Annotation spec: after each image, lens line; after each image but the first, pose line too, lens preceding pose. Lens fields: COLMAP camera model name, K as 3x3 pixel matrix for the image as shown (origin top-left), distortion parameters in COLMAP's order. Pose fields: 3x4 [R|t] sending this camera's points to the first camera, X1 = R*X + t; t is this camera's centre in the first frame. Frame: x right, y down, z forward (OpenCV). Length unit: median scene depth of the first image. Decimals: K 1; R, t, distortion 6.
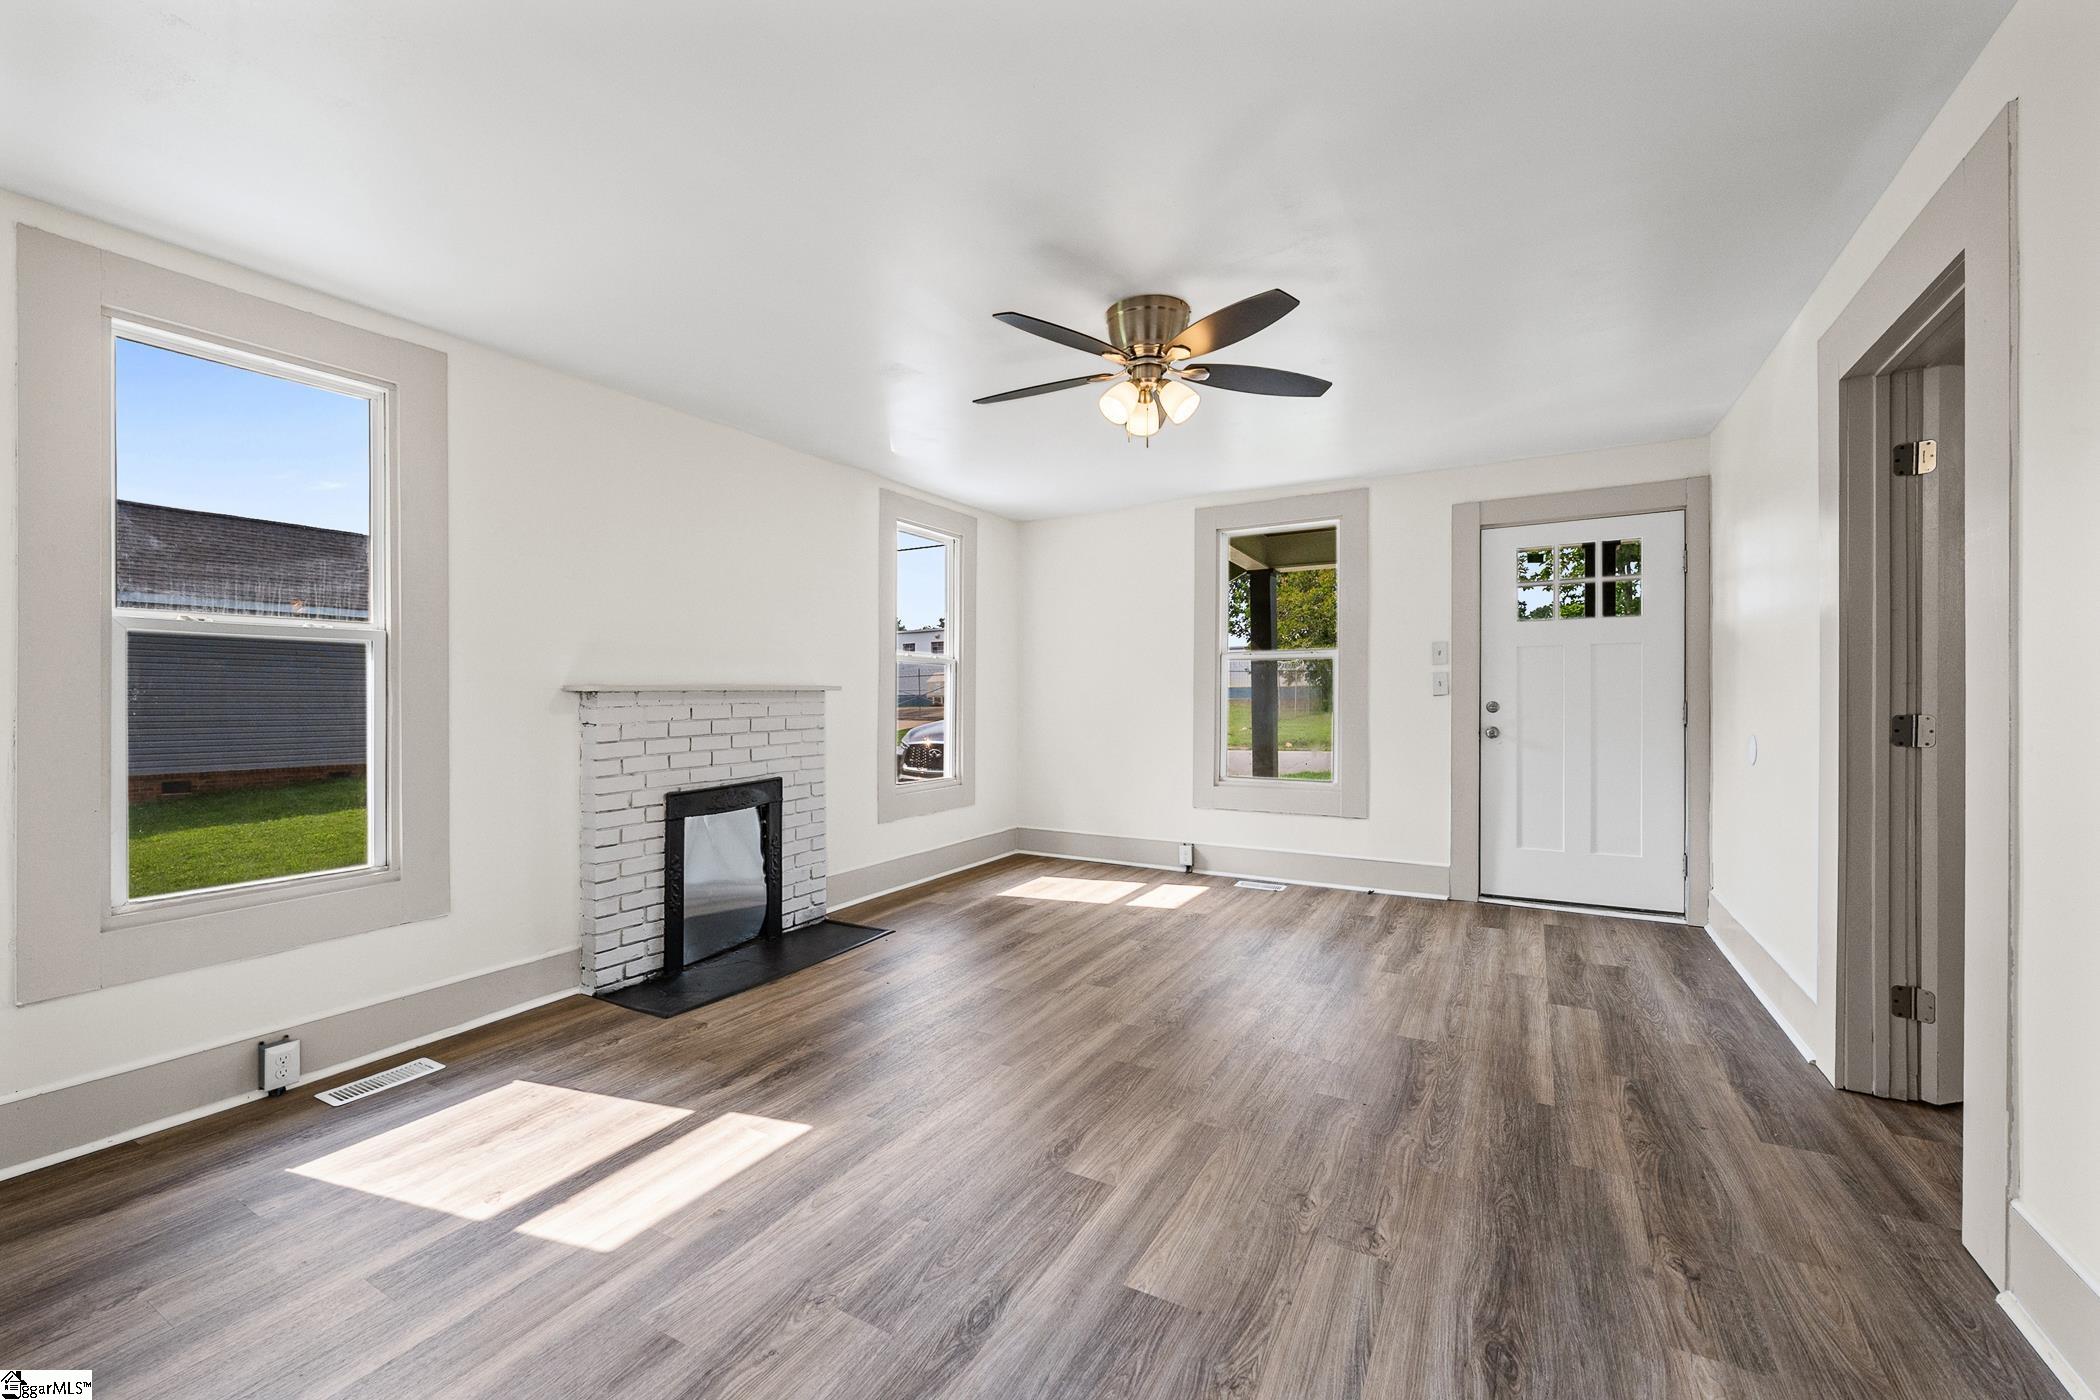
lens RADIAL K [[831.5, 0, 1050.0], [0, 831.5, 700.0], [0, 0, 1]] dist [-0.002386, -0.000269]
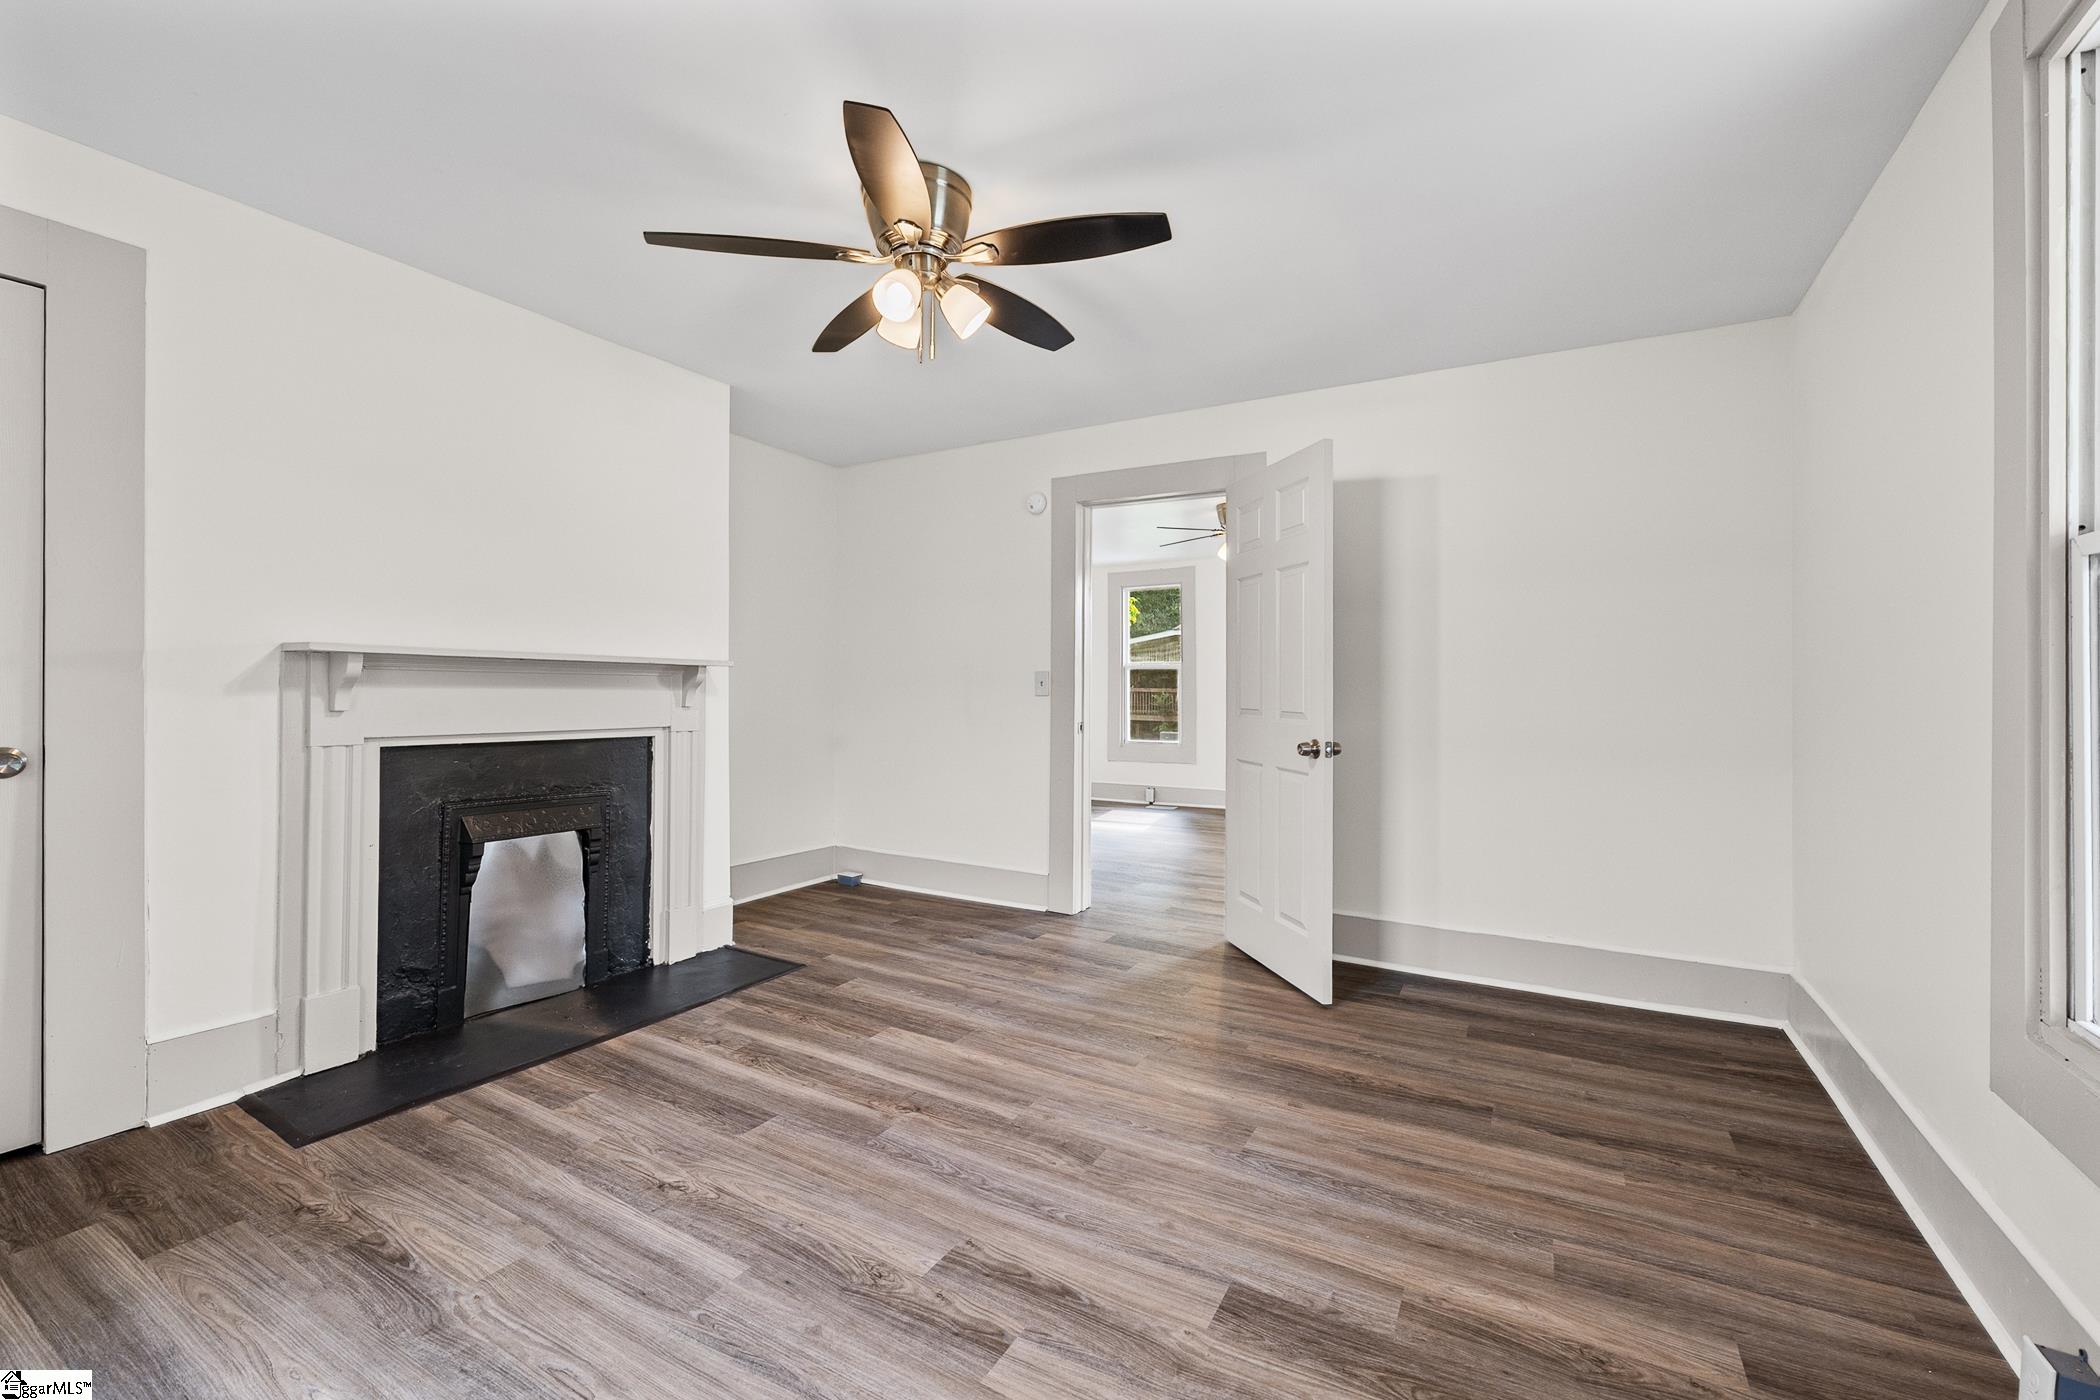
lens RADIAL K [[831.5, 0, 1050.0], [0, 831.5, 700.0], [0, 0, 1]] dist [-0.002386, -0.000269]
pose [[-0.012695, 0.018606, -0.999746, 1.760784], [-0.001379, 0.999826, 0.018625, -0.009815], [0.999918, 0.001615, -0.012667, 0.443571]]
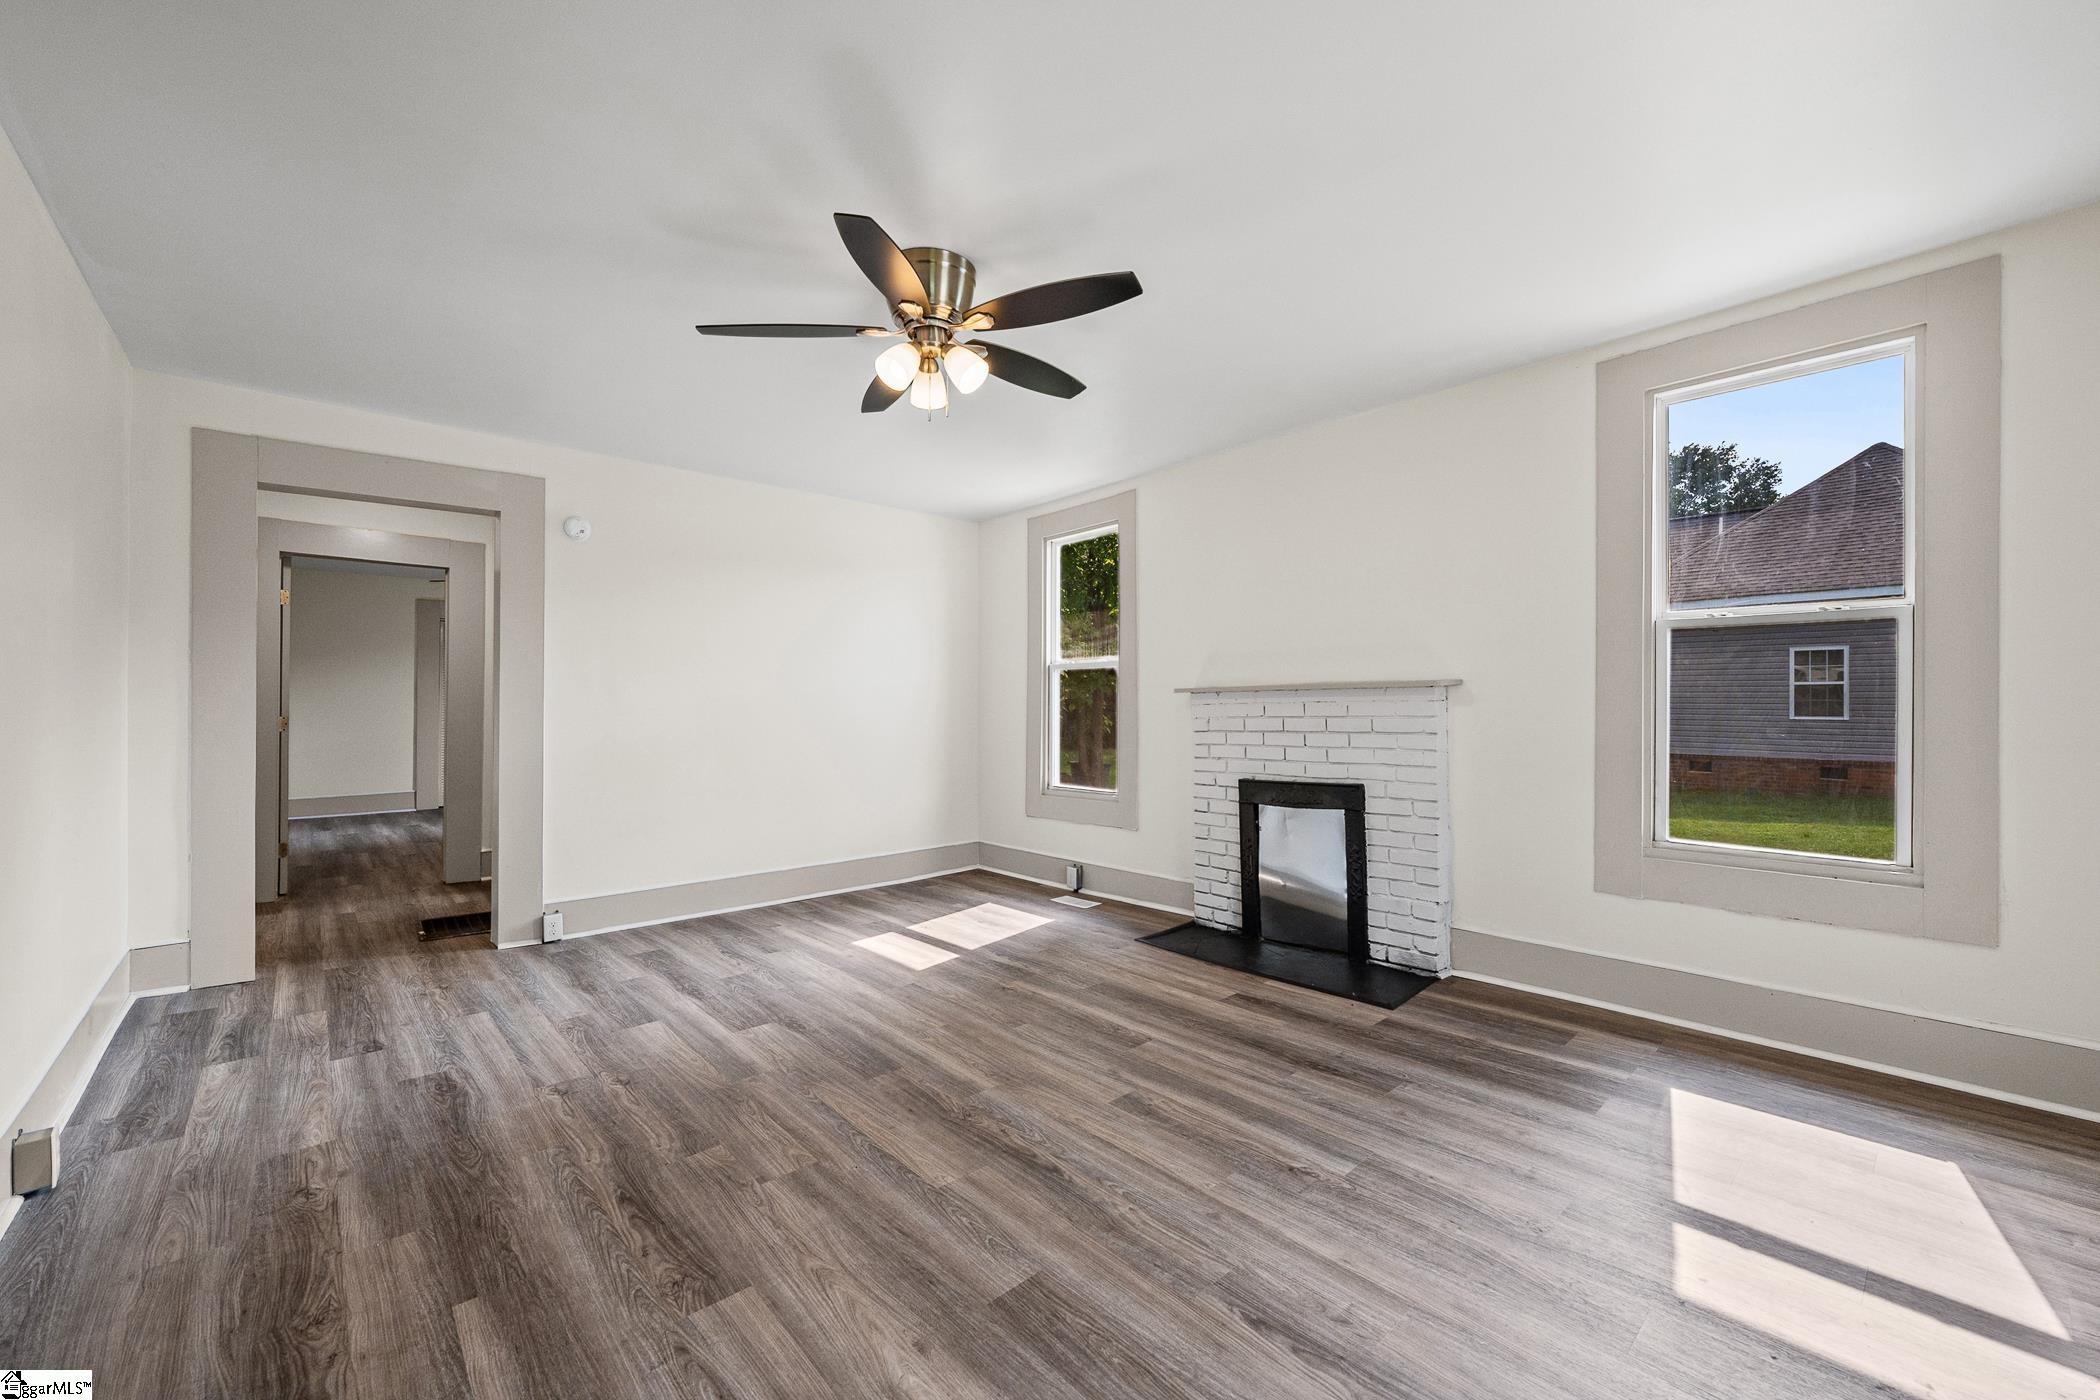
lens RADIAL K [[831.5, 0, 1050.0], [0, 831.5, 700.0], [0, 0, 1]] dist [-0.002386, -0.000269]
pose [[-0.312733, 0.007564, -0.949811, 0.731946], [0.009593, 0.999942, 0.004805, -0.006245], [0.949793, -0.007609, -0.312787, 1.122740]]
